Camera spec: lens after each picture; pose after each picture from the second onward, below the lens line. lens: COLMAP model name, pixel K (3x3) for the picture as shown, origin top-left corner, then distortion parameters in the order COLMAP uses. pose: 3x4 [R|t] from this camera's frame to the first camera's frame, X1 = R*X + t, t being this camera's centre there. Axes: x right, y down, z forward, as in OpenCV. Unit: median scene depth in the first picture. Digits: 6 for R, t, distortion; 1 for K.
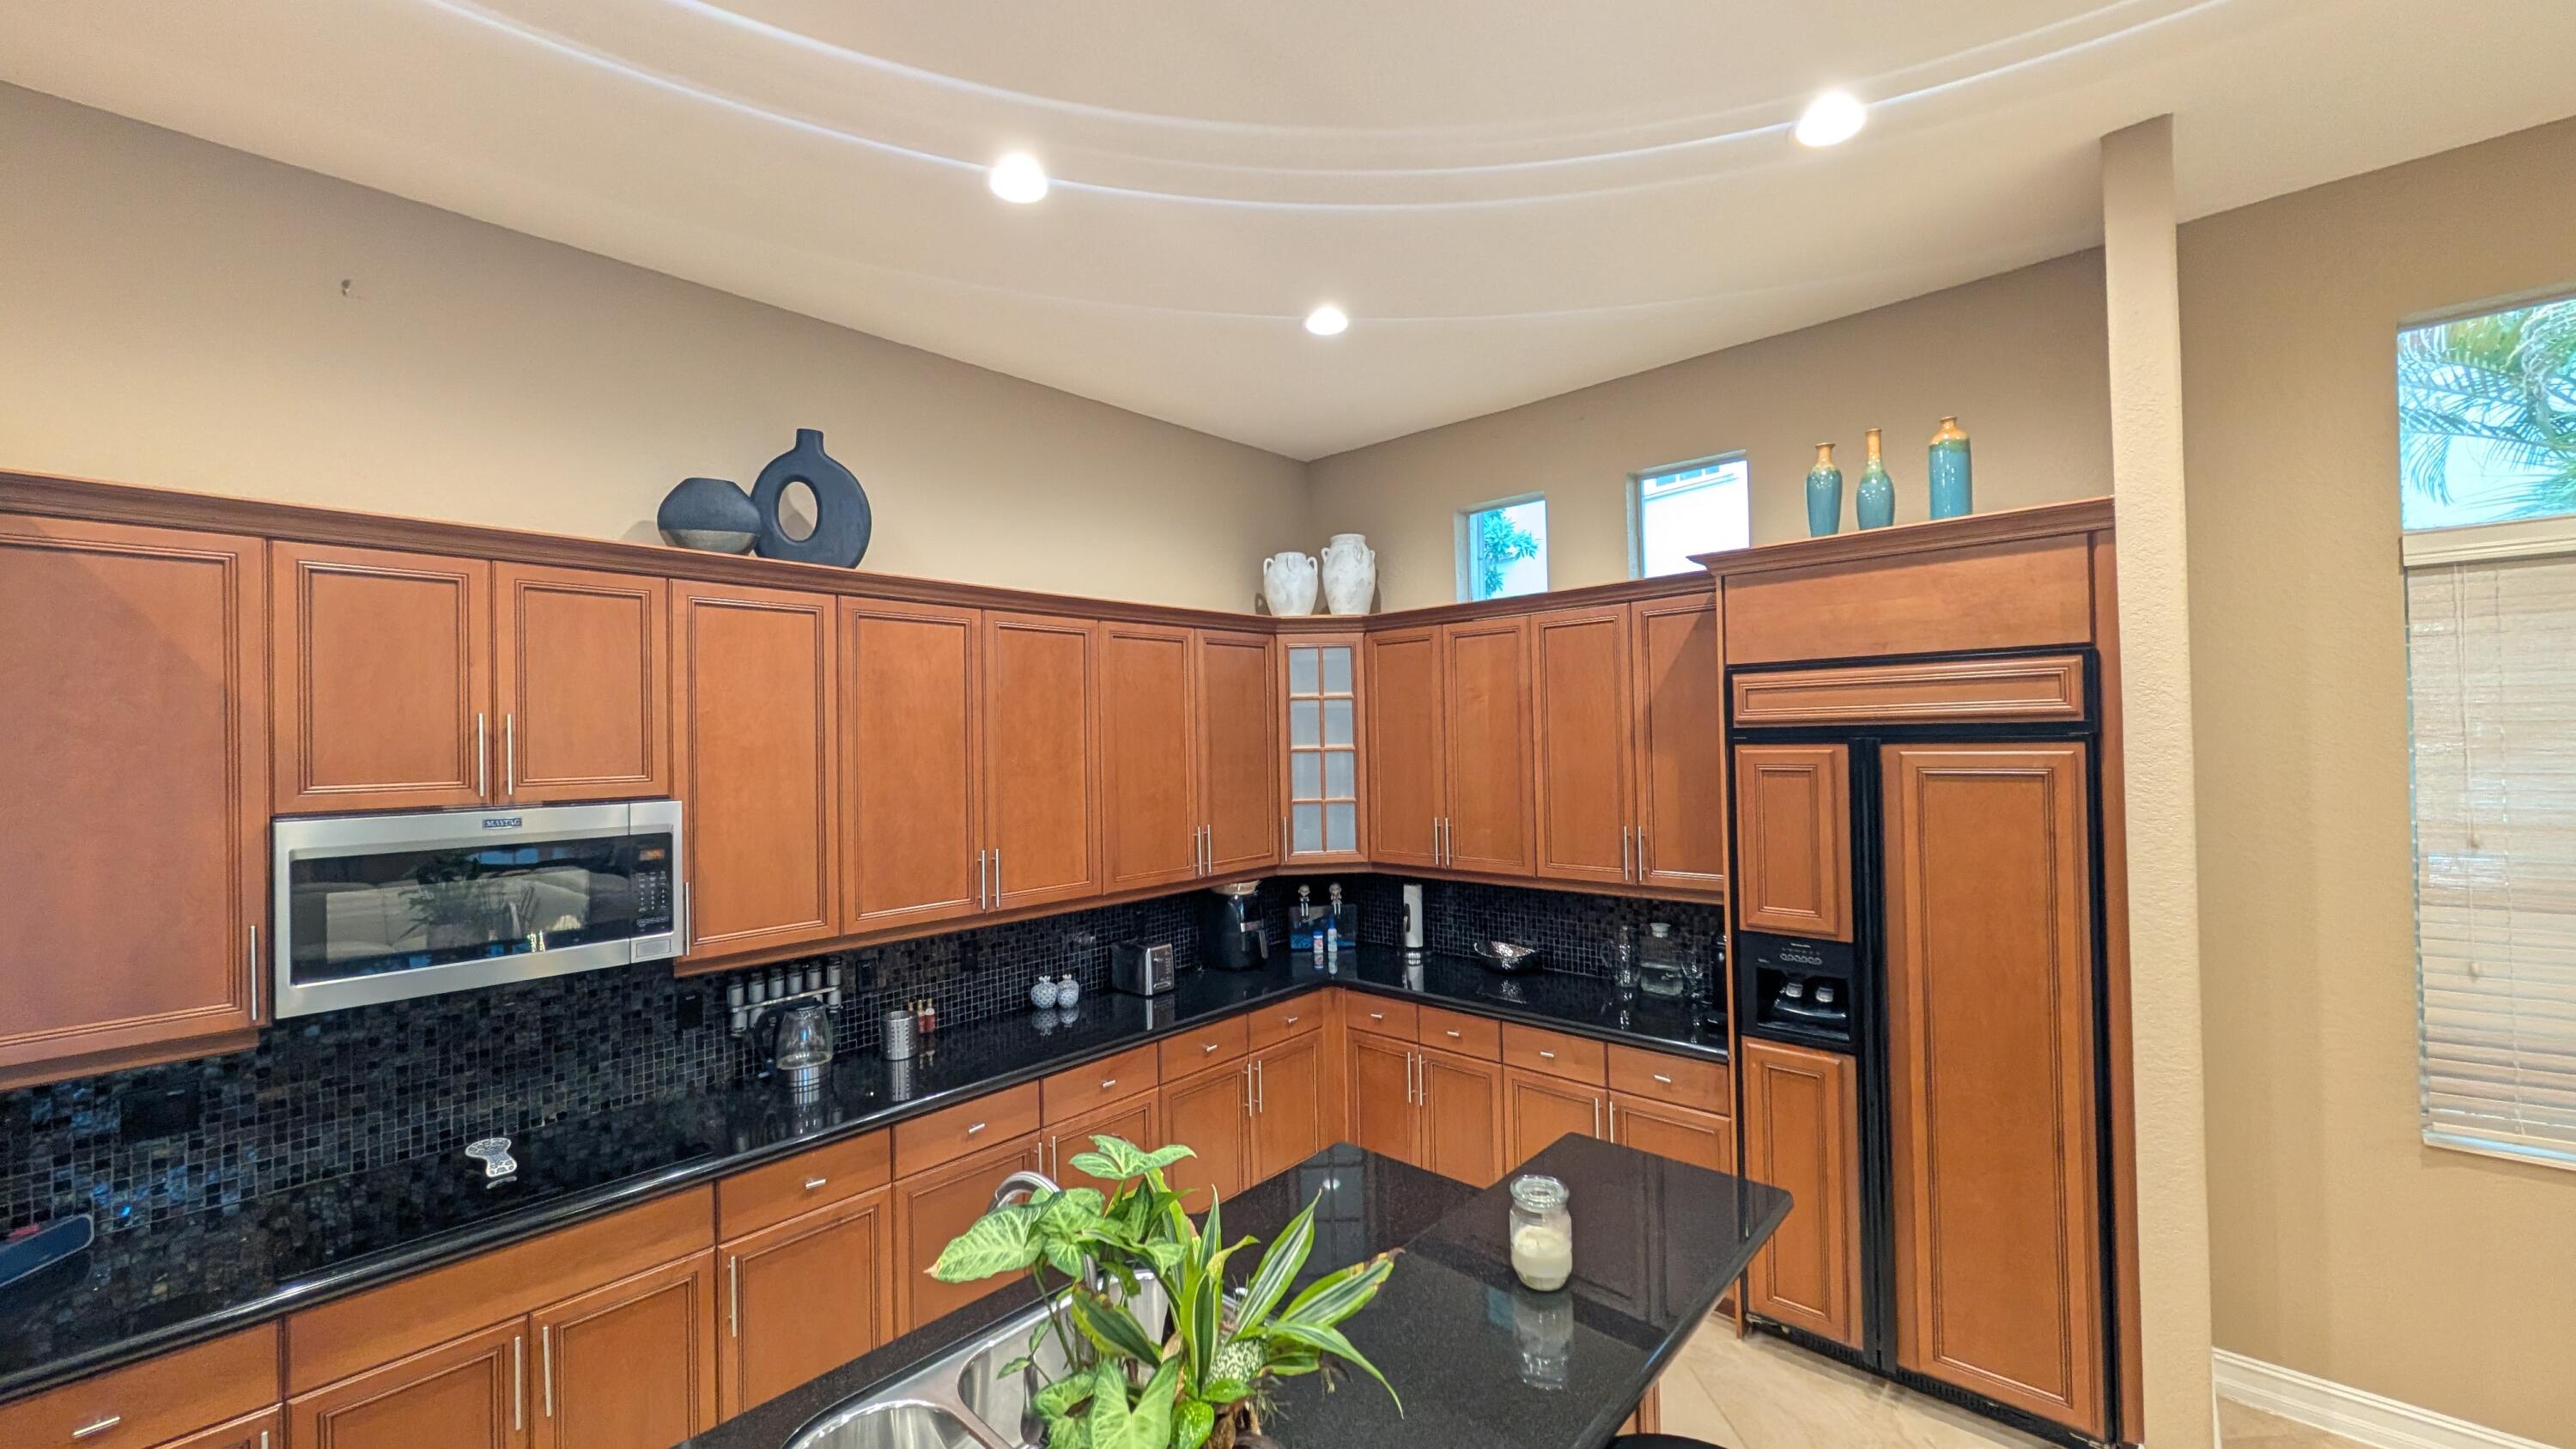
lens RADIAL K [[978.0, 0, 1284.4], [0, 978.0, 728.7], [0, 0, 1]] dist [0.001595, -0.000476]
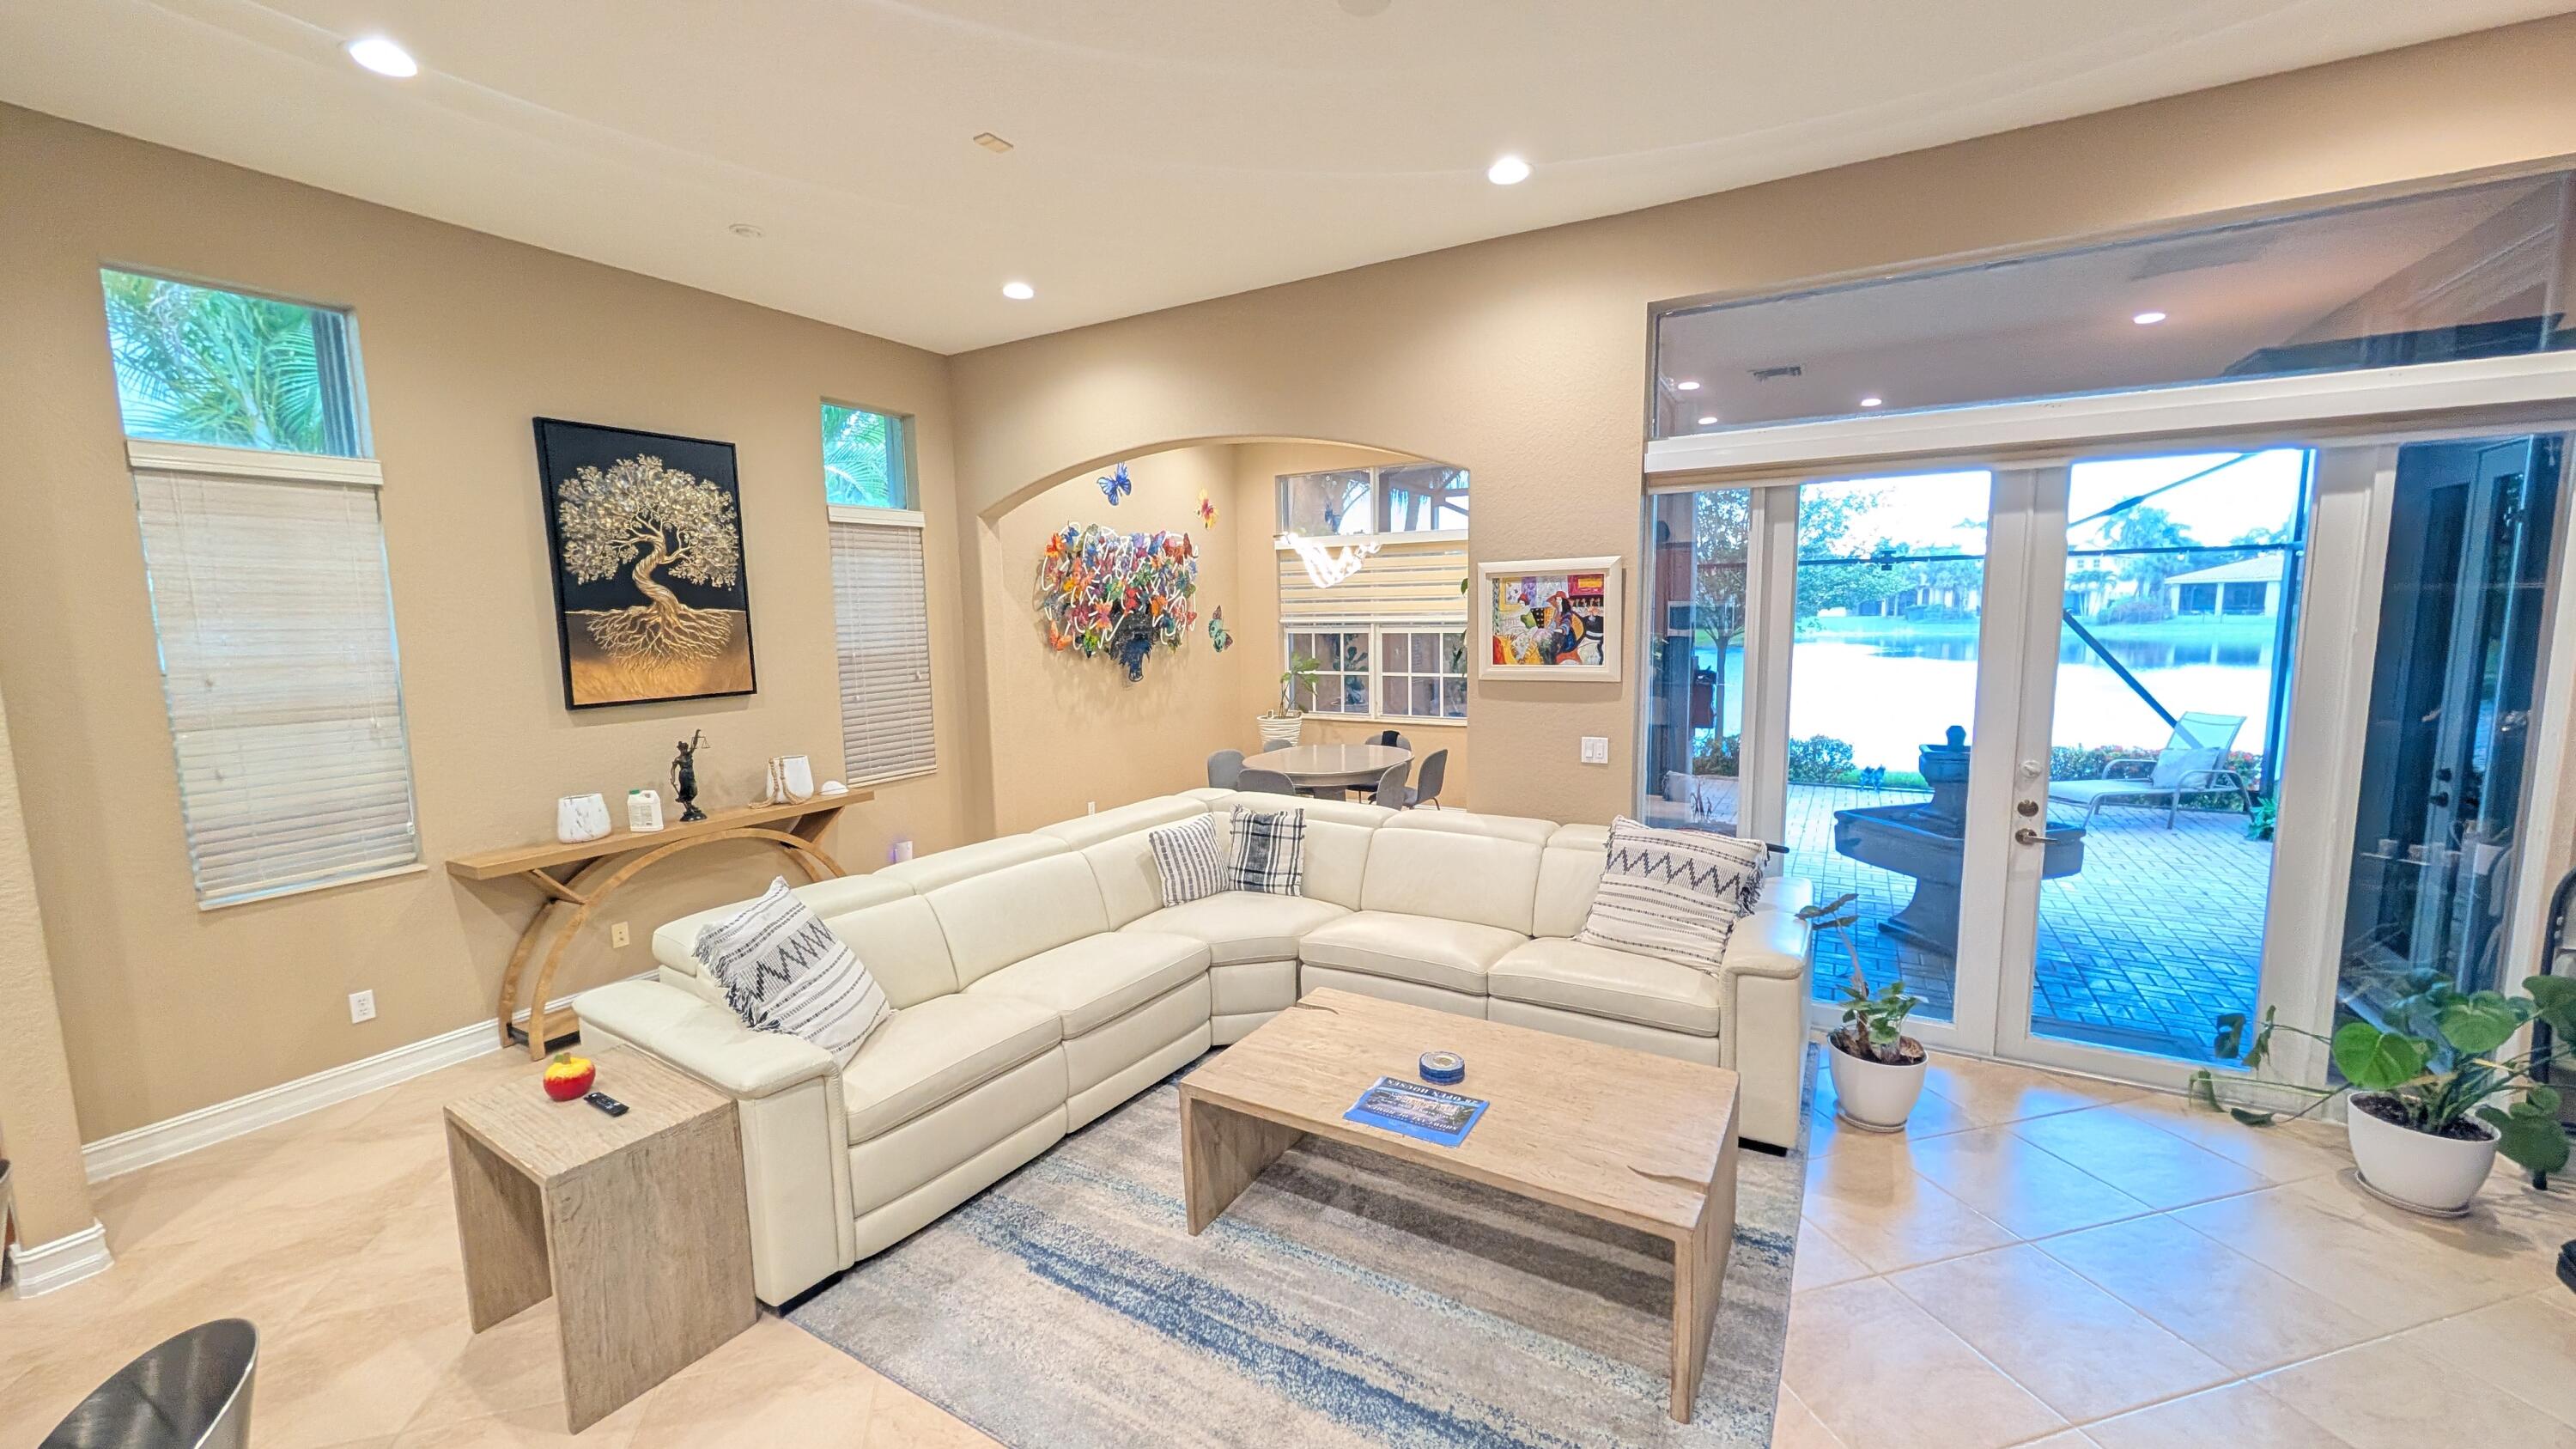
lens RADIAL K [[978.0, 0, 1291.5], [0, 978.0, 728.2], [0, 0, 1]] dist [0.001595, -0.000476]
pose [[-0.212243, -0.091554, 0.972919, -0.340551], [0.010563, 0.995328, 0.095967, 0.051940], [-0.977160, 0.030645, -0.210285, -0.142293]]
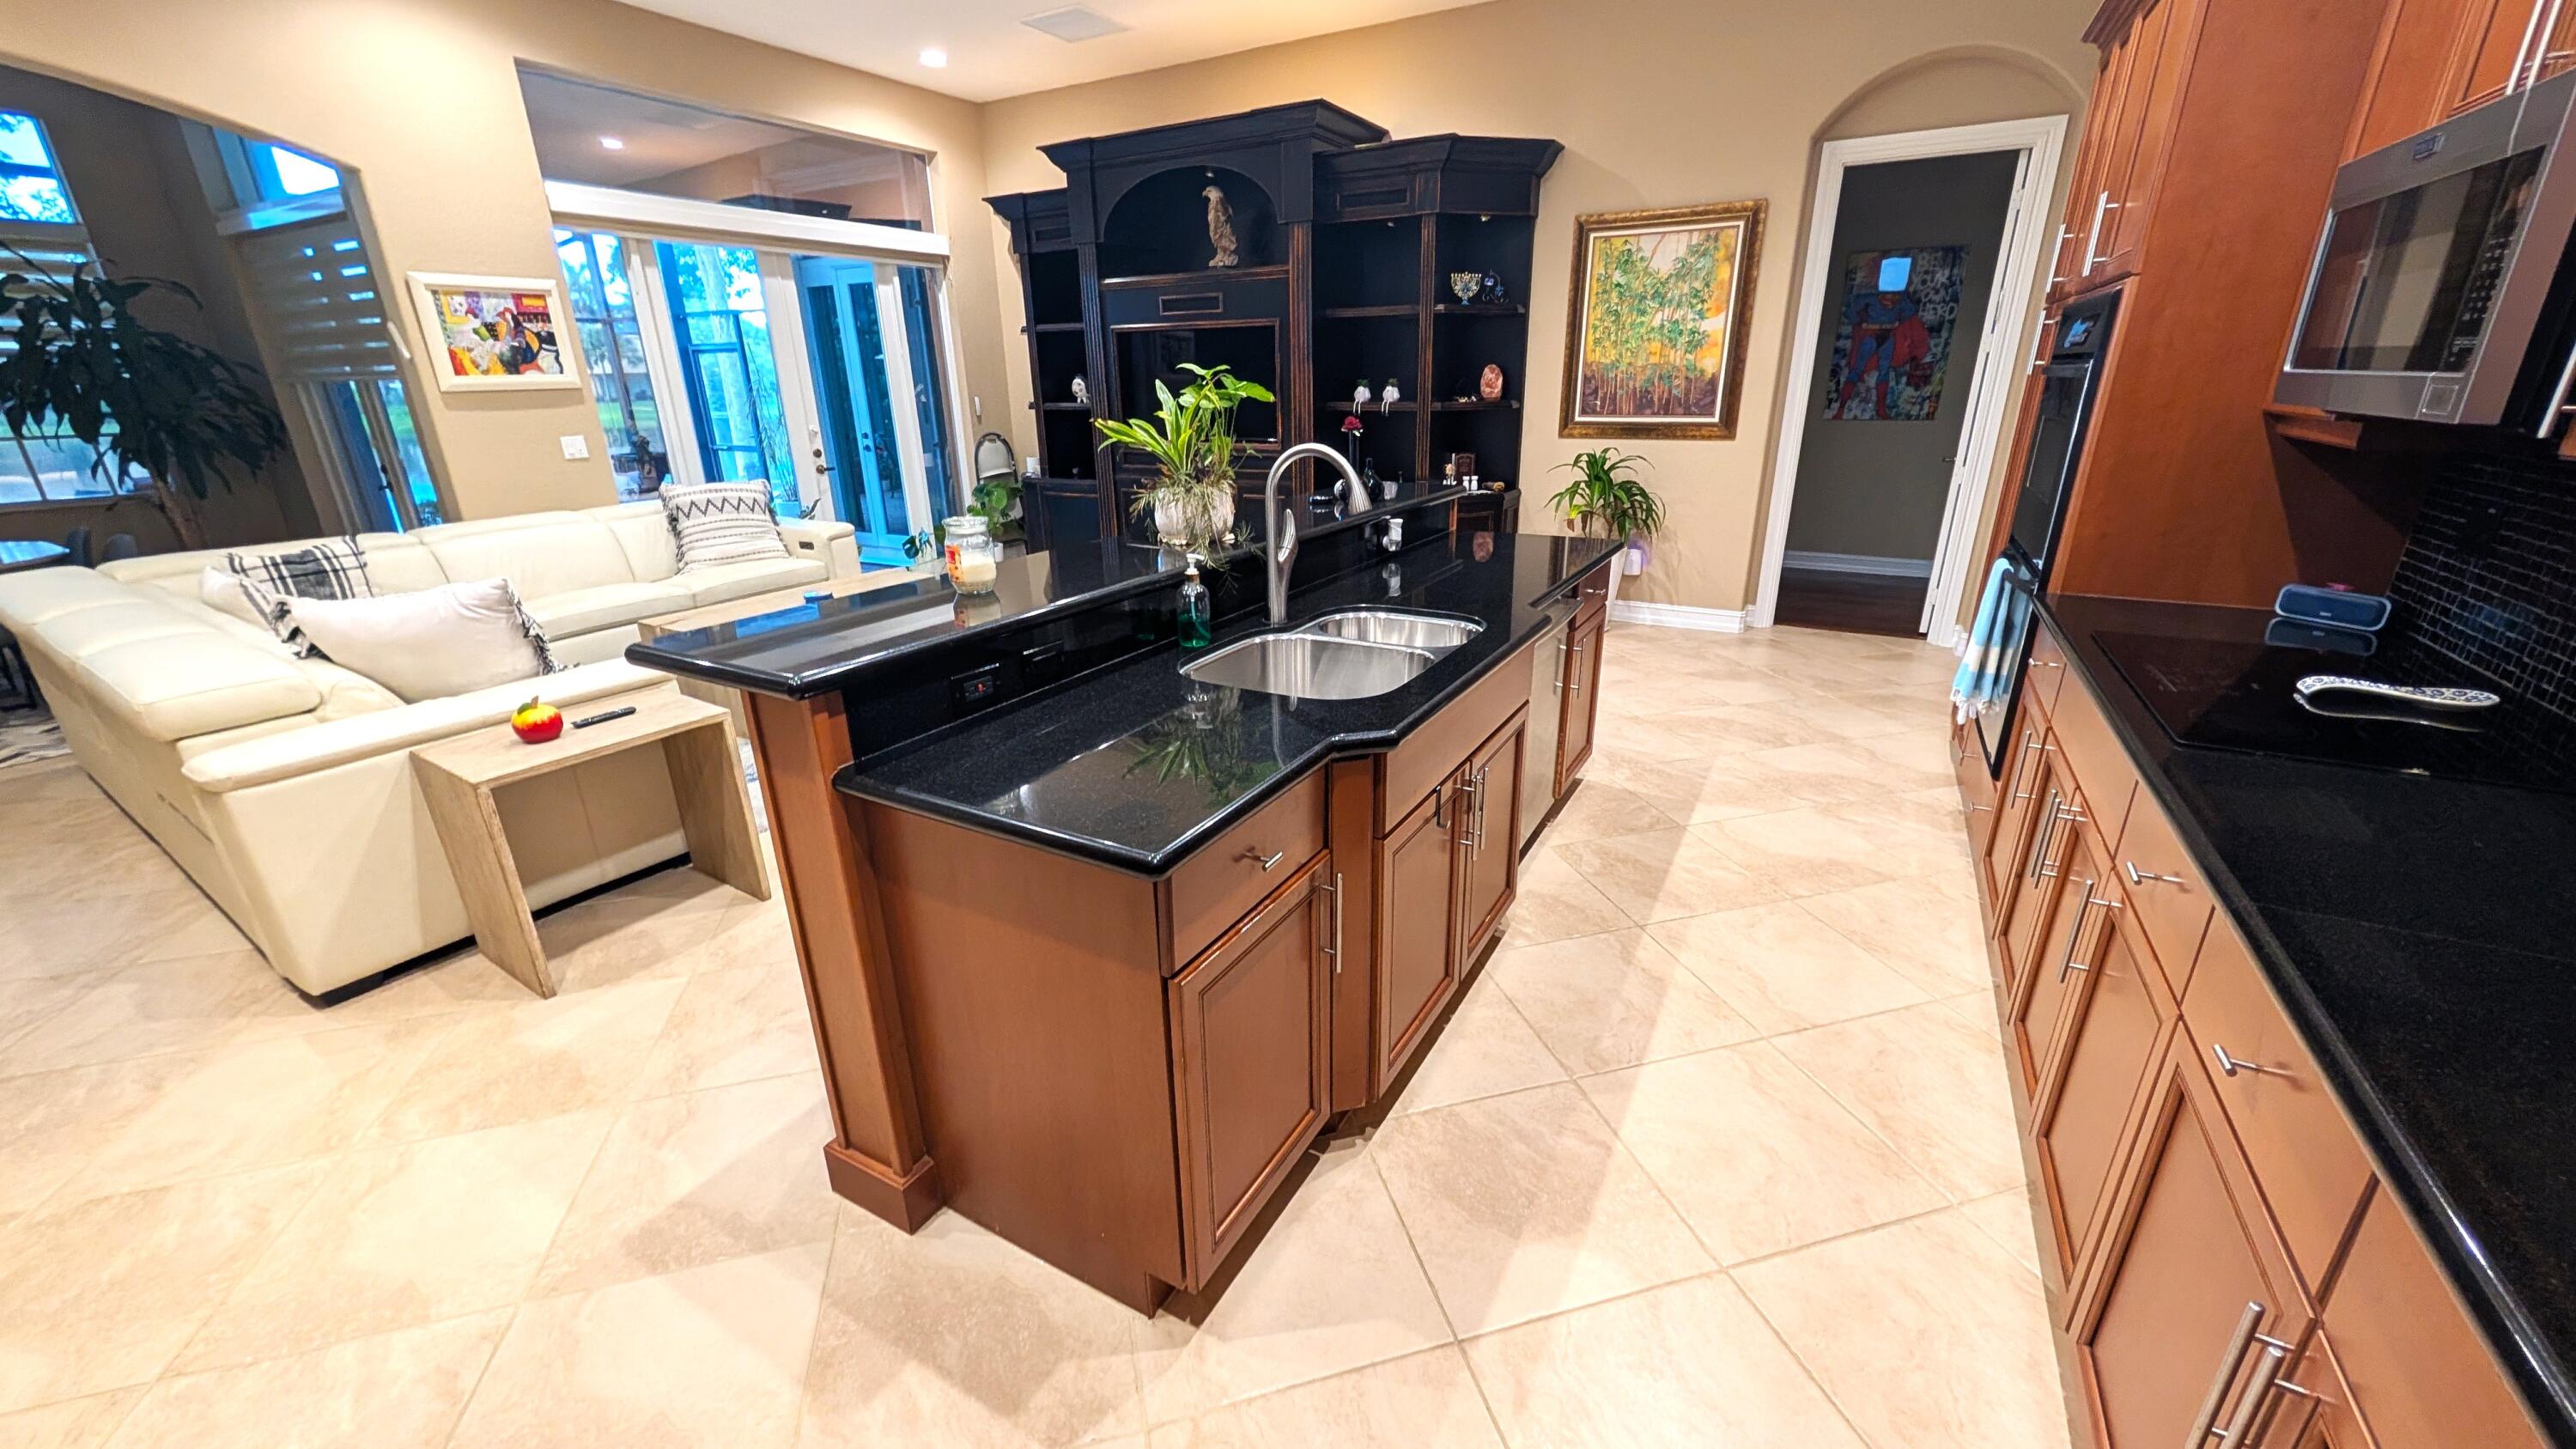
lens RADIAL K [[978.0, 0, 1291.0], [0, 978.0, 723.8], [0, 0, 1]] dist [0.001595, -0.000476]
pose [[-0.975353, 0.108966, -0.191869, 0.063029], [0.039865, 0.942267, 0.332480, 0.155489], [0.217021, 0.316637, -0.923387, 1.149301]]
